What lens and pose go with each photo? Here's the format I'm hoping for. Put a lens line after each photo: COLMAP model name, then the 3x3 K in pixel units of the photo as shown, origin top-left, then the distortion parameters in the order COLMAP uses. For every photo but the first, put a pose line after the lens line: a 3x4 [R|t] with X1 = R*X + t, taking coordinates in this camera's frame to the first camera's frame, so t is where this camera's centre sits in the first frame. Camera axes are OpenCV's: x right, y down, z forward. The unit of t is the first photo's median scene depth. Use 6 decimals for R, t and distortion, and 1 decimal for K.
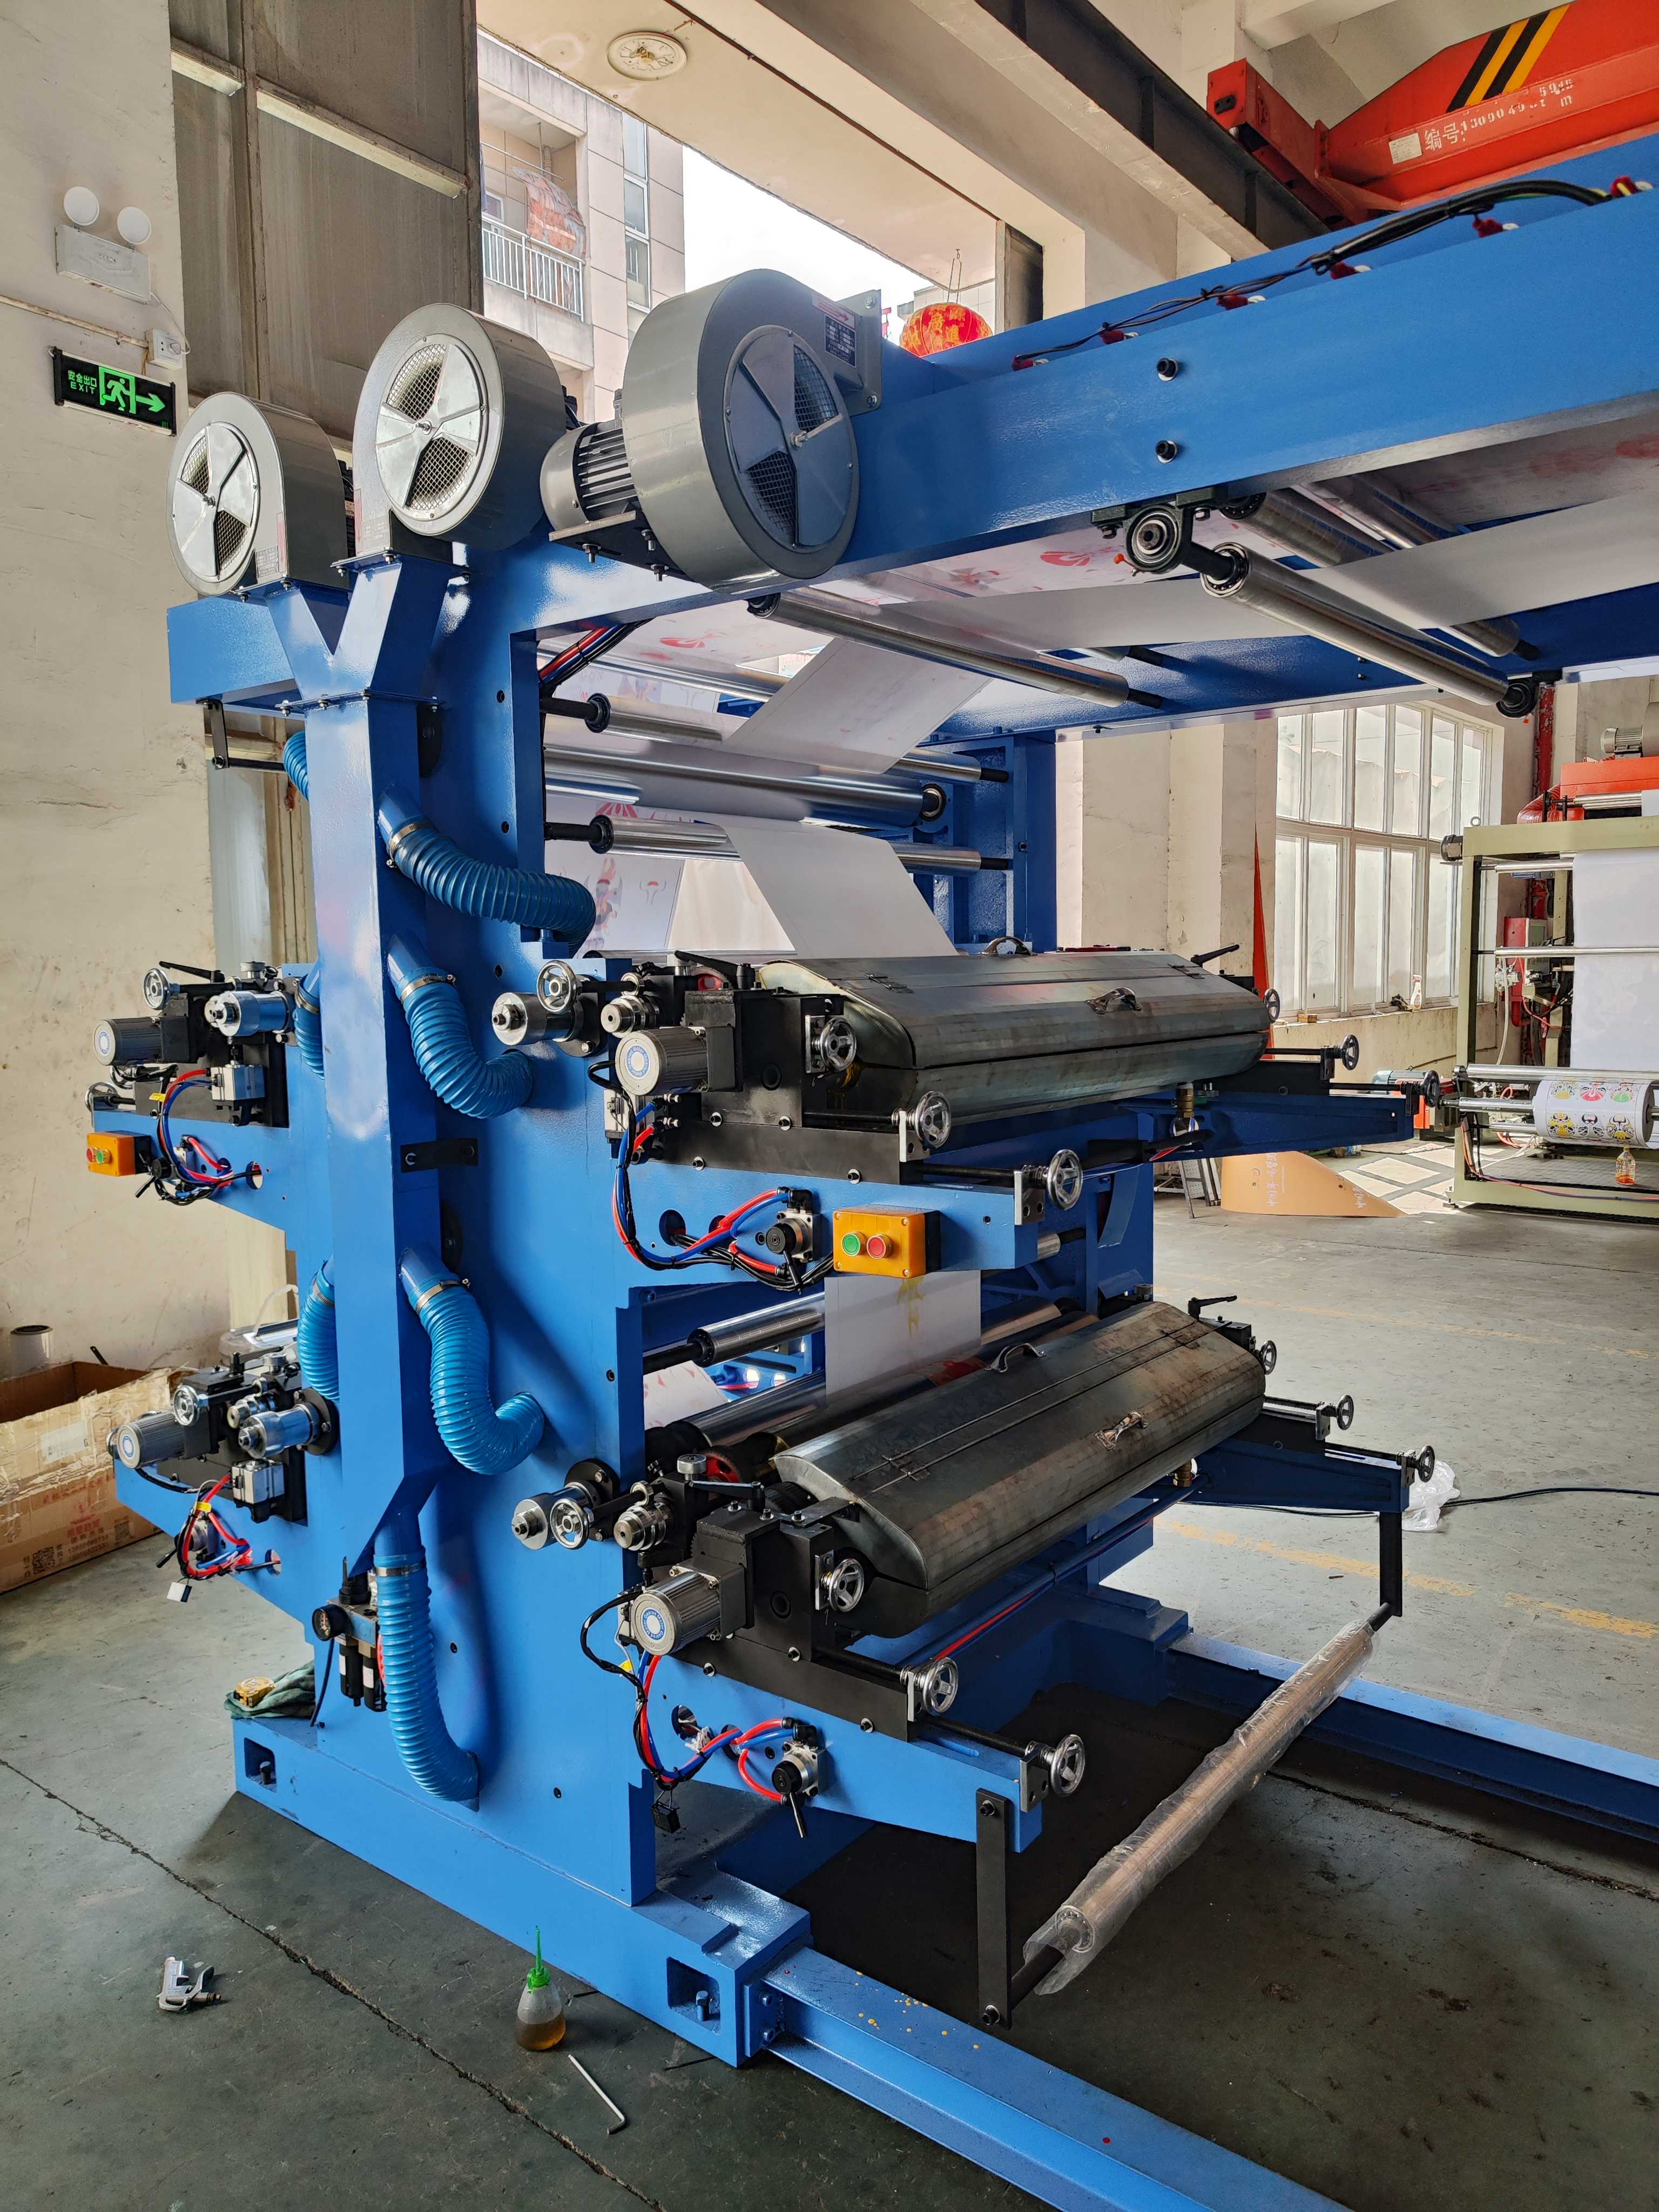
lens RADIAL K [[1548.0, 0, 835.4], [0, 1548.0, 1112.2], [0, 0, 1]] dist [0.023102, -0.009083]
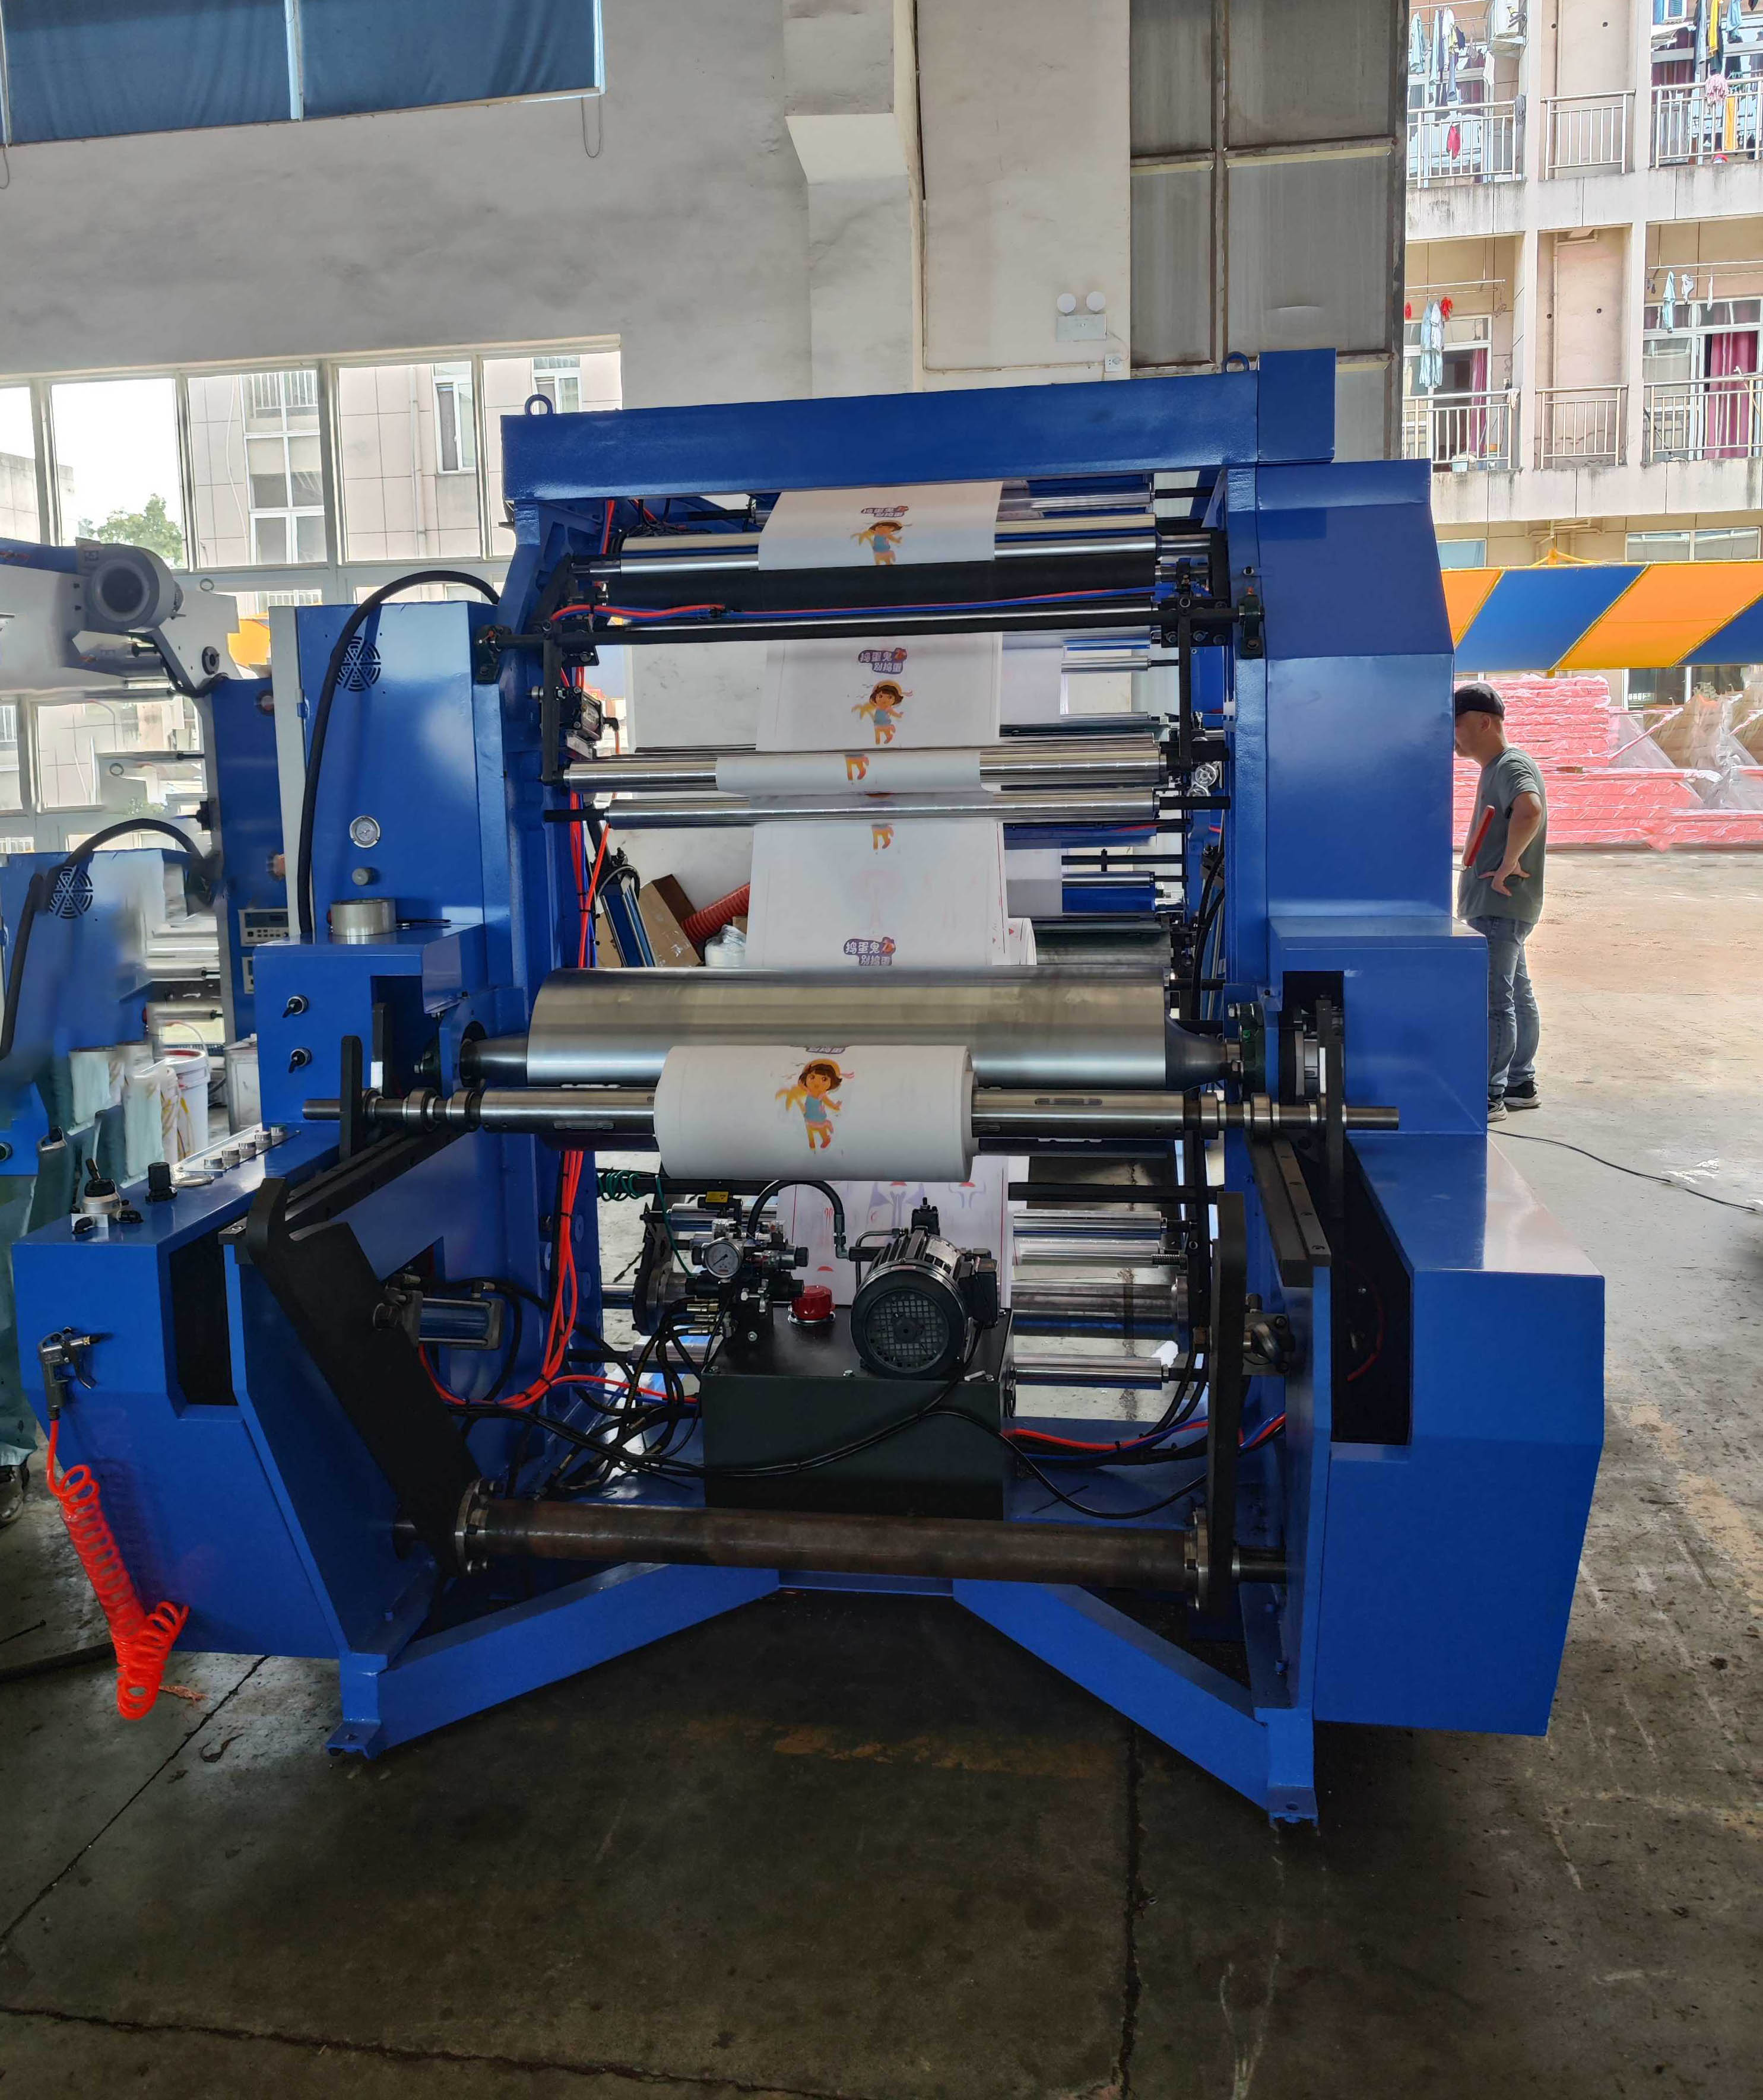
lens RADIAL K [[1678.7, 0, 875.8], [0, 1678.7, 931.6], [0, 0, 1]] dist [0.008198, -0.010920]
pose [[0.483964, 0.115294, -0.867459, 1.220052], [-0.071310, 0.993182, 0.092219, -0.008927], [0.872177, 0.017228, 0.488886, -0.154982]]
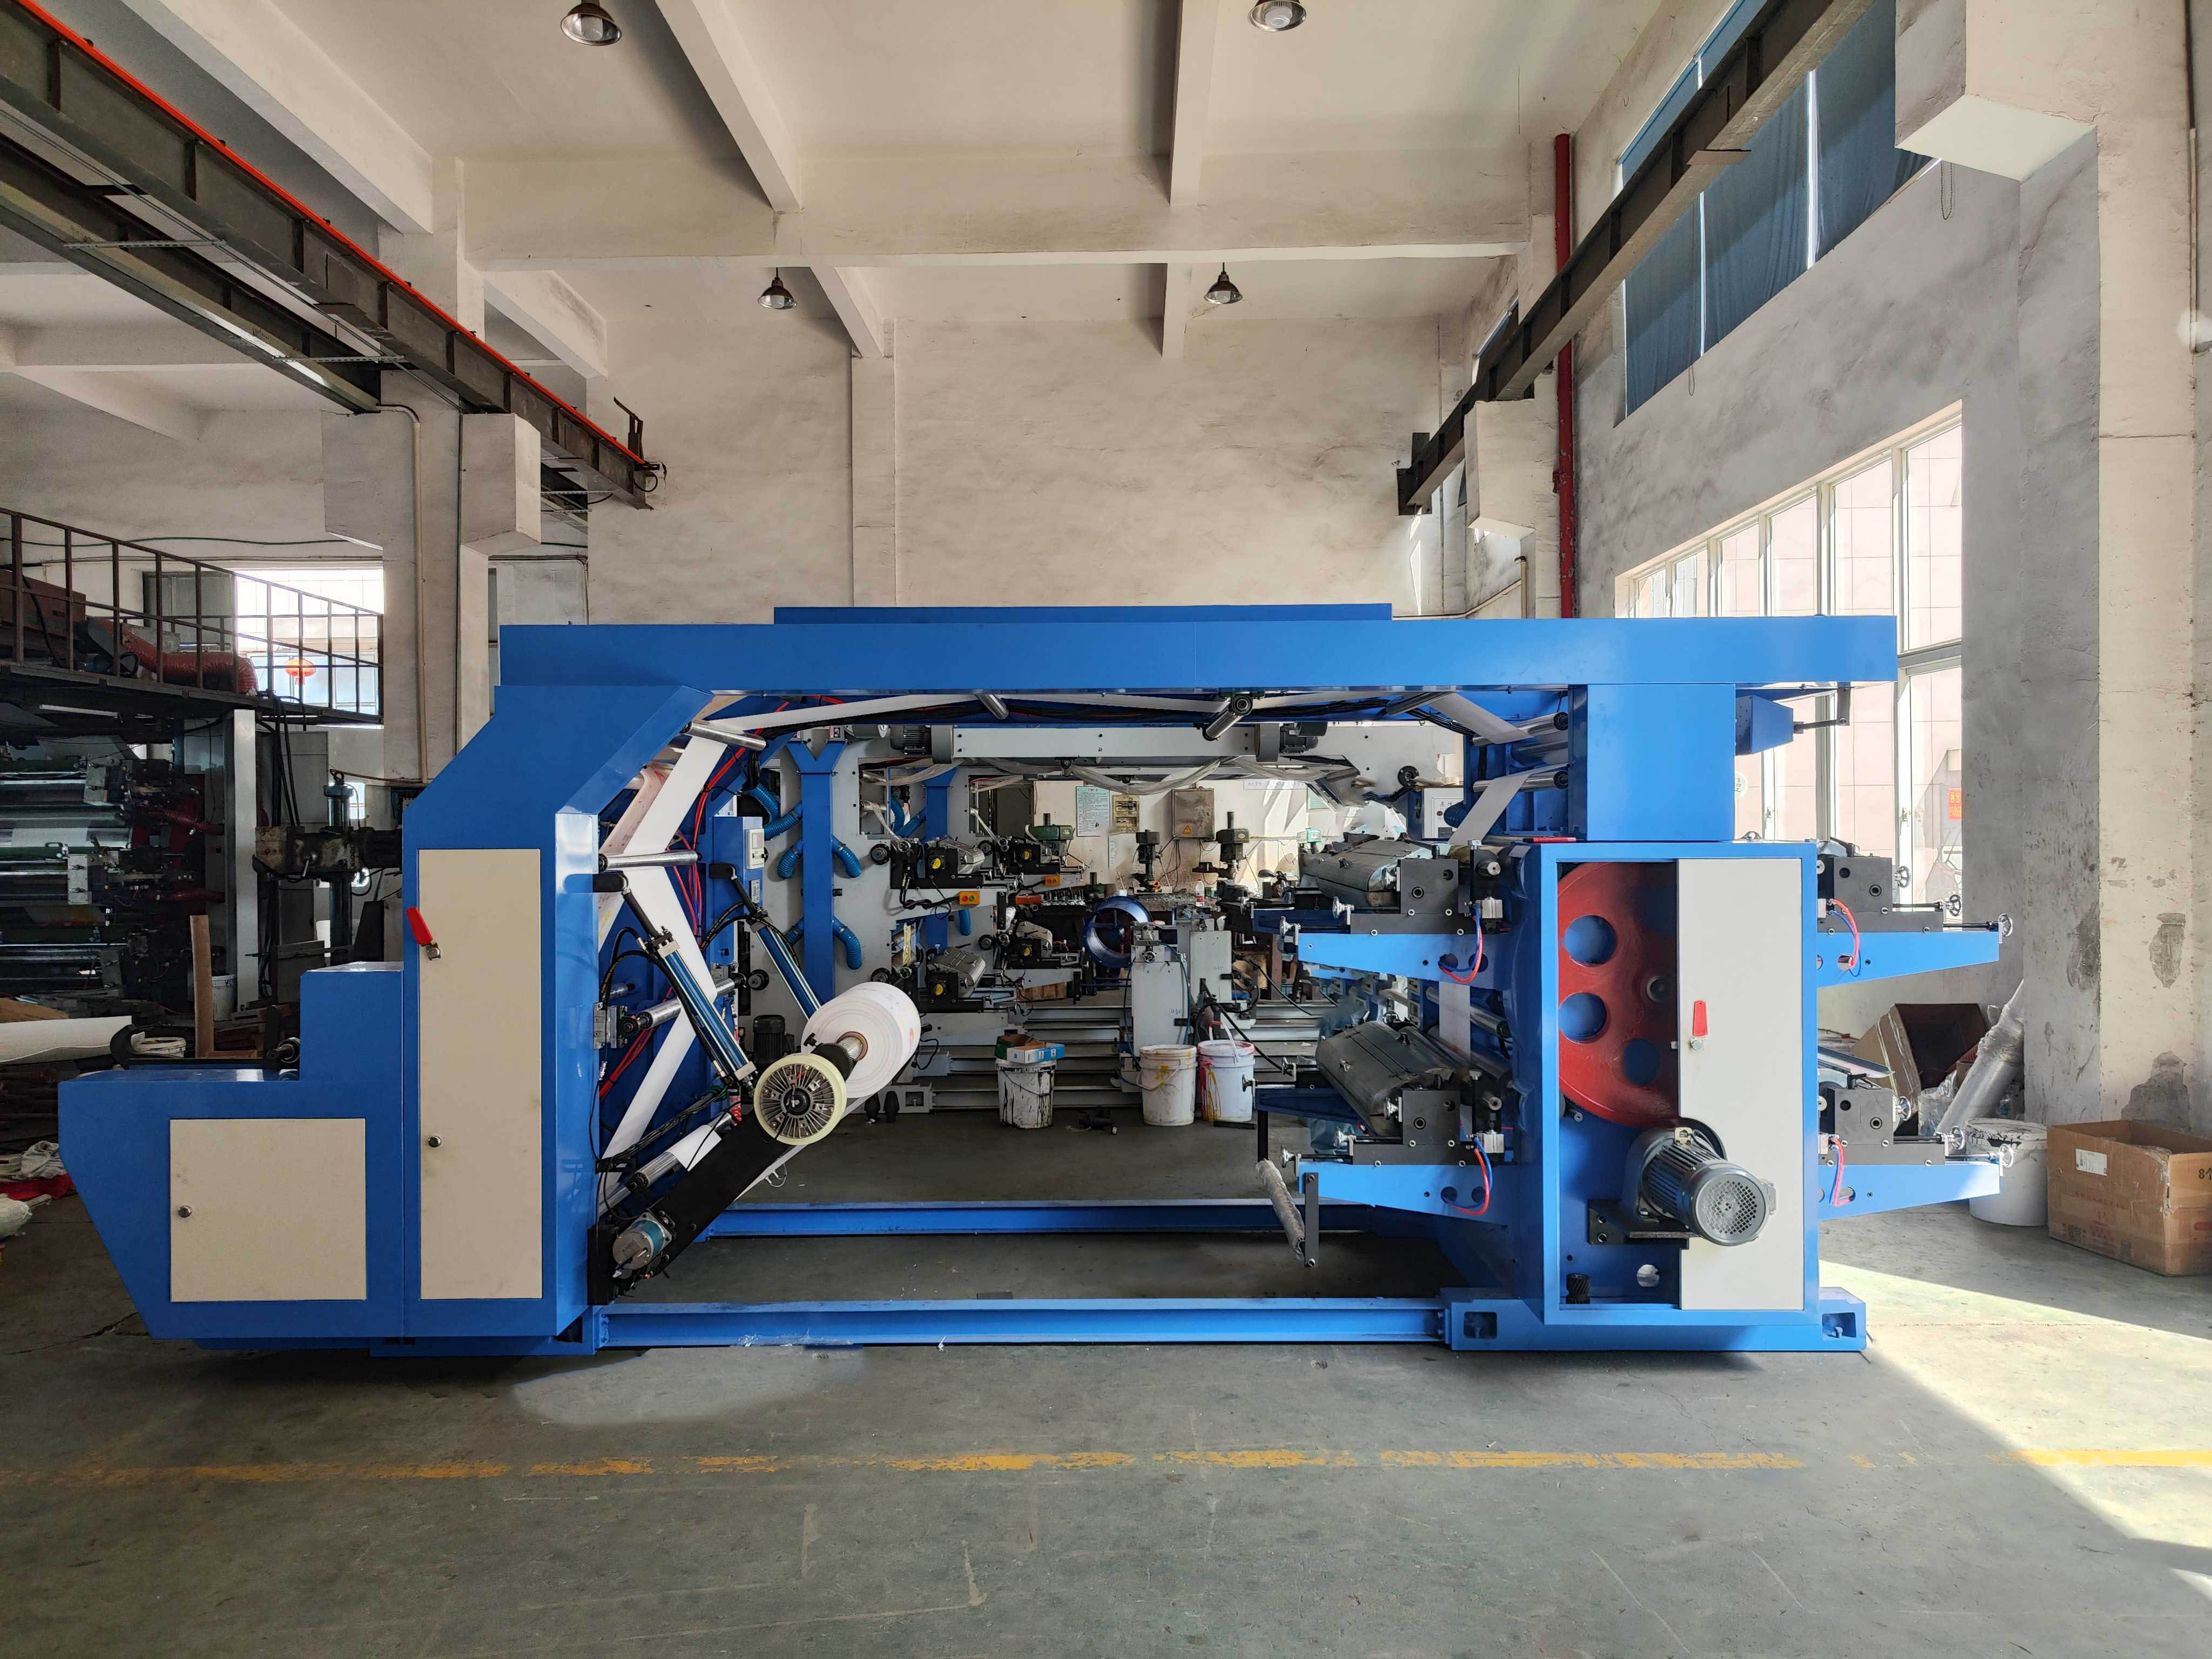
lens RADIAL K [[1548.0, 0, 1104.0], [0, 1548.0, 863.6], [0, 0, 1]] dist [0.023102, -0.009083]
pose [[-0.793154, 0.037172, -0.607886, 1.011822], [-0.040447, 0.992717, 0.113480, -0.175220], [0.607676, 0.114594, -0.785874, 1.433500]]
